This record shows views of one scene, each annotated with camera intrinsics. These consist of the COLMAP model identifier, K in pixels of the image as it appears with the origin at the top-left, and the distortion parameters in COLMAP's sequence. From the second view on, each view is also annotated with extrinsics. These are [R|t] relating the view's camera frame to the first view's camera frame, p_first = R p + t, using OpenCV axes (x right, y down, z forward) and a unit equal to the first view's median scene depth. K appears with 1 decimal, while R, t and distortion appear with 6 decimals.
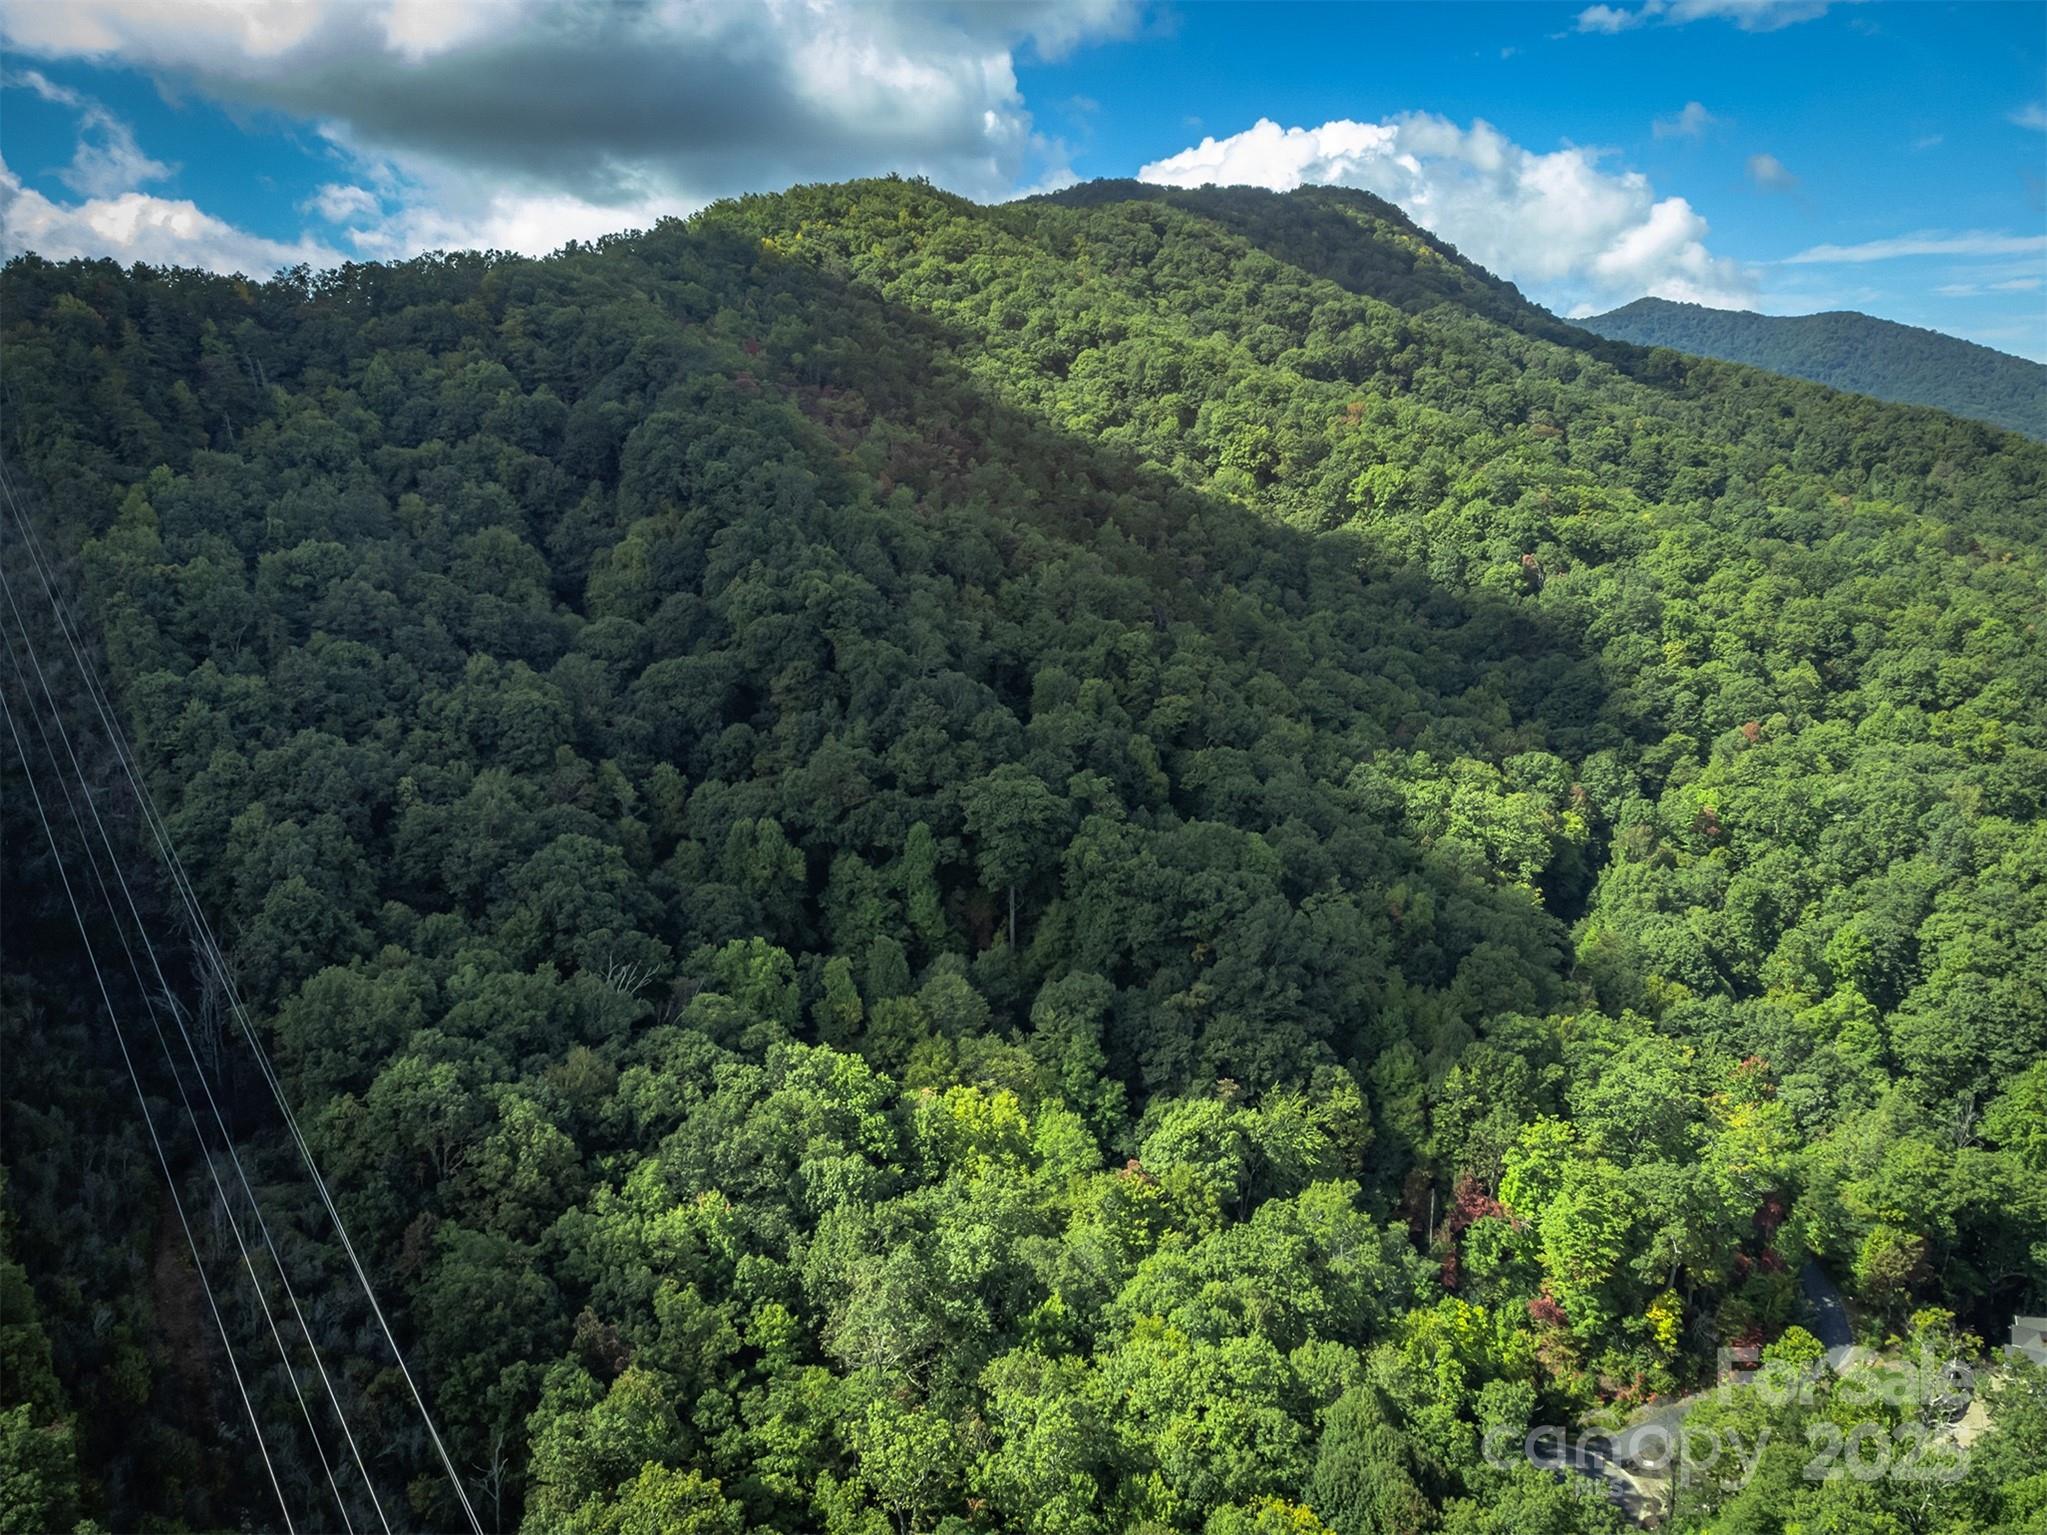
lens RADIAL K [[1515.7, 0, 1033.4], [0, 1515.7, 773.5], [0, 0, 1]] dist [0.019223, -0.001592]
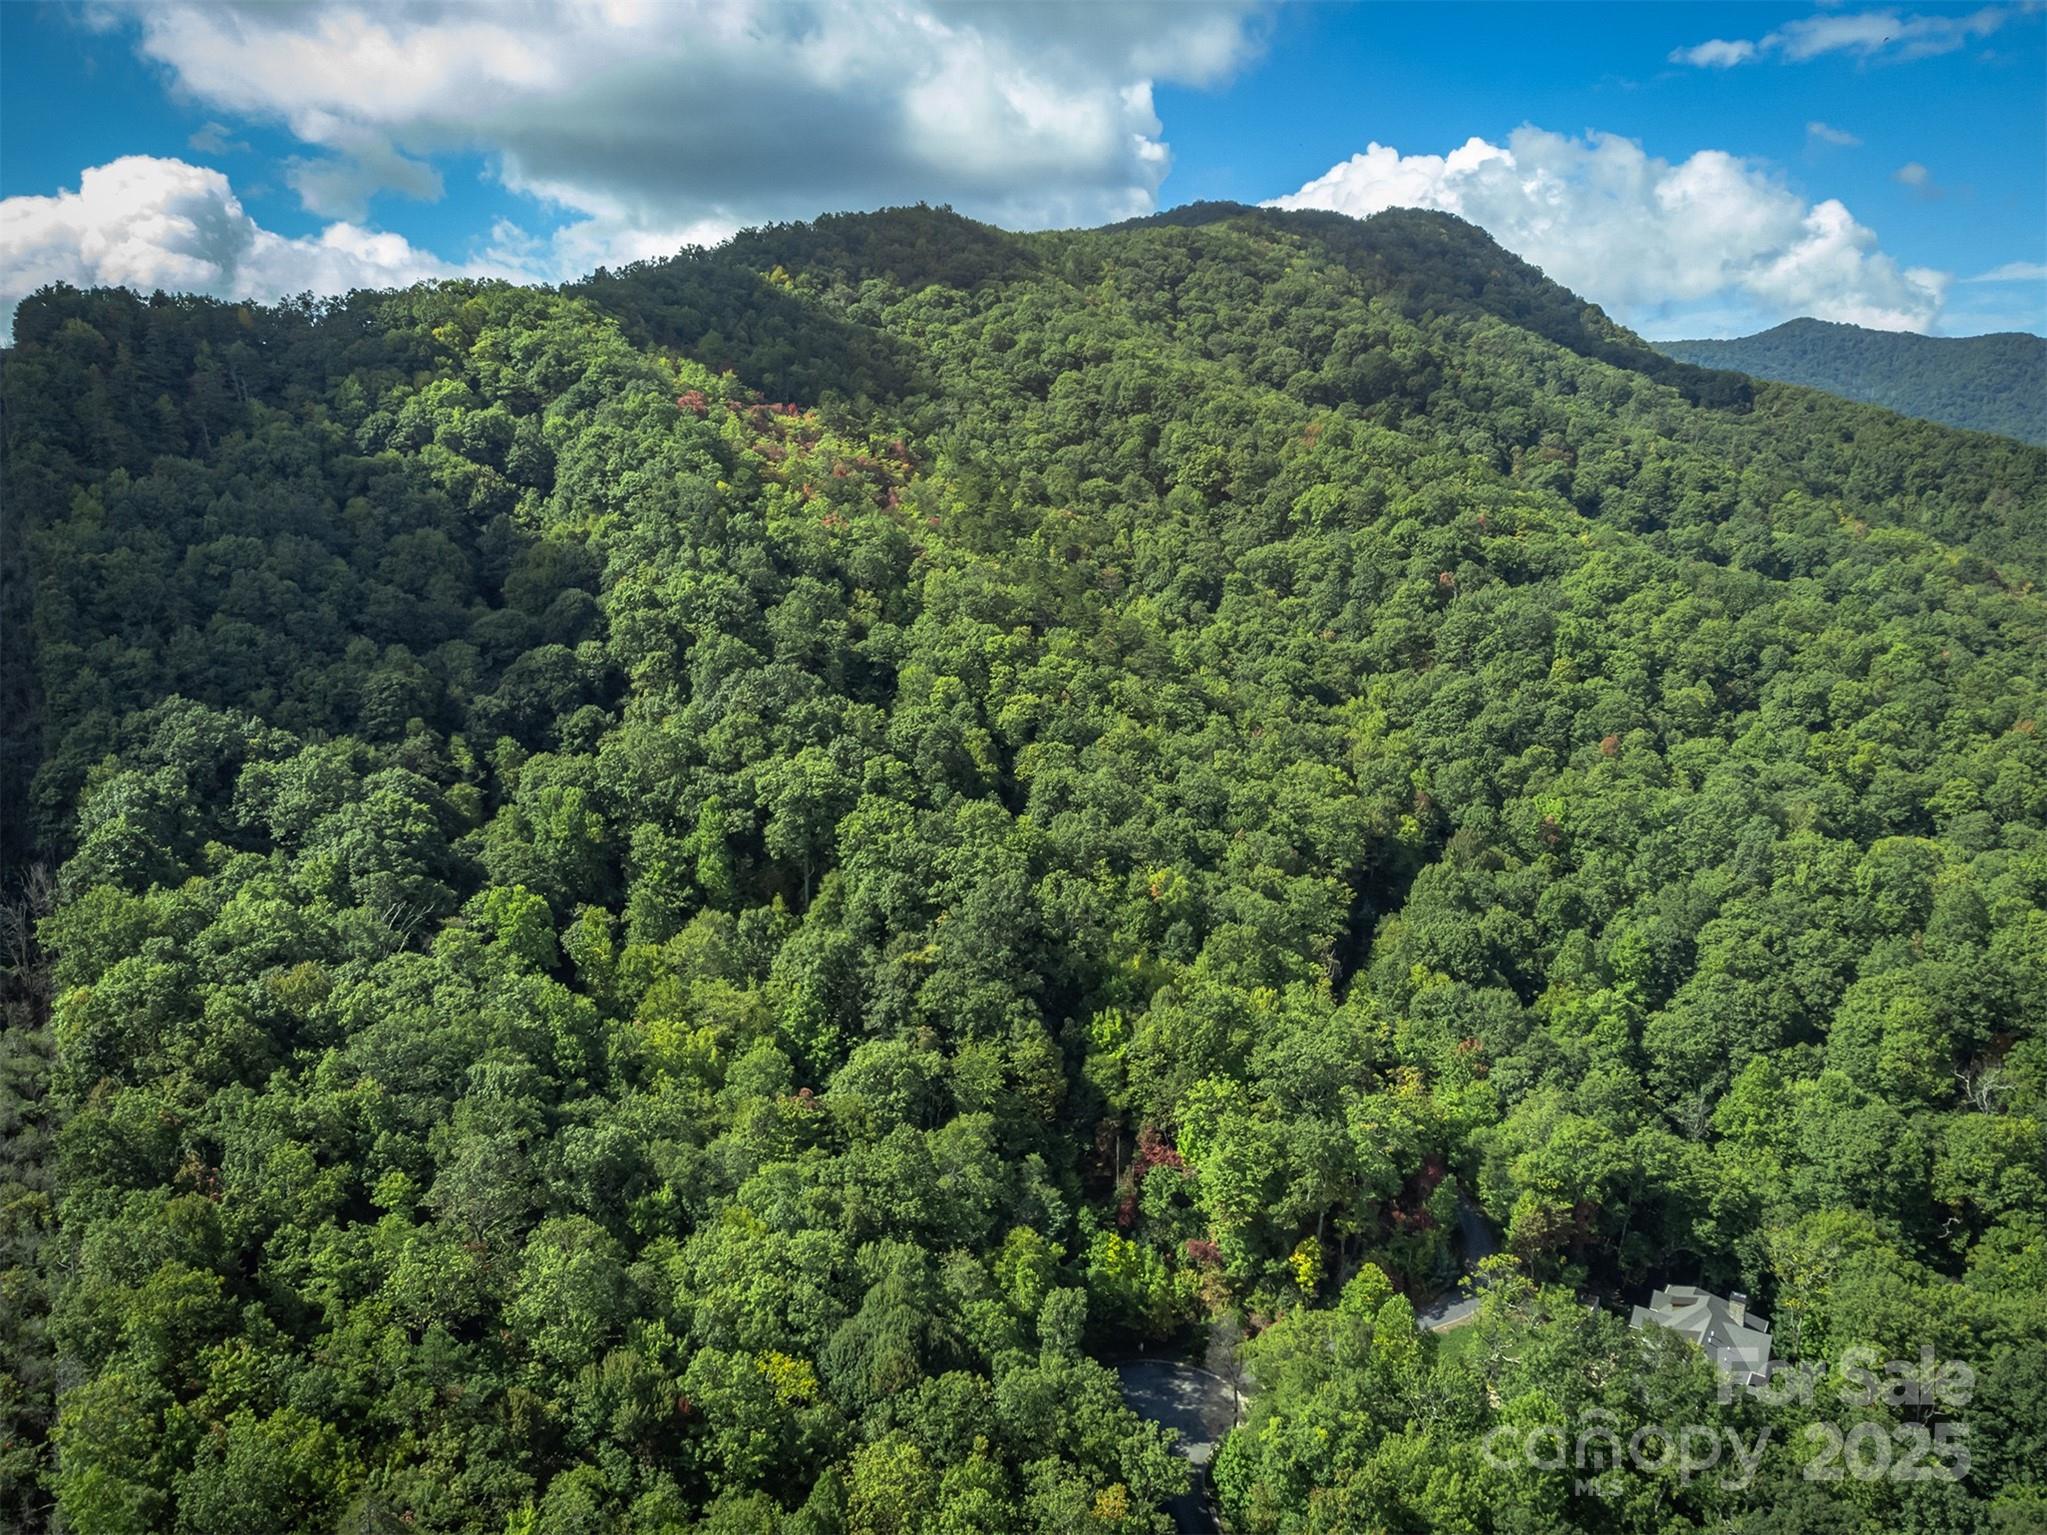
lens RADIAL K [[1515.7, 0, 1018.6], [0, 1515.7, 755.6], [0, 0, 1]] dist [0.019223, -0.001592]
pose [[0.995764, 0.028572, -0.087389, 0.205014], [-0.030507, 0.999316, -0.020889, 0.016559], [0.086732, 0.023466, 0.995955, -0.076840]]
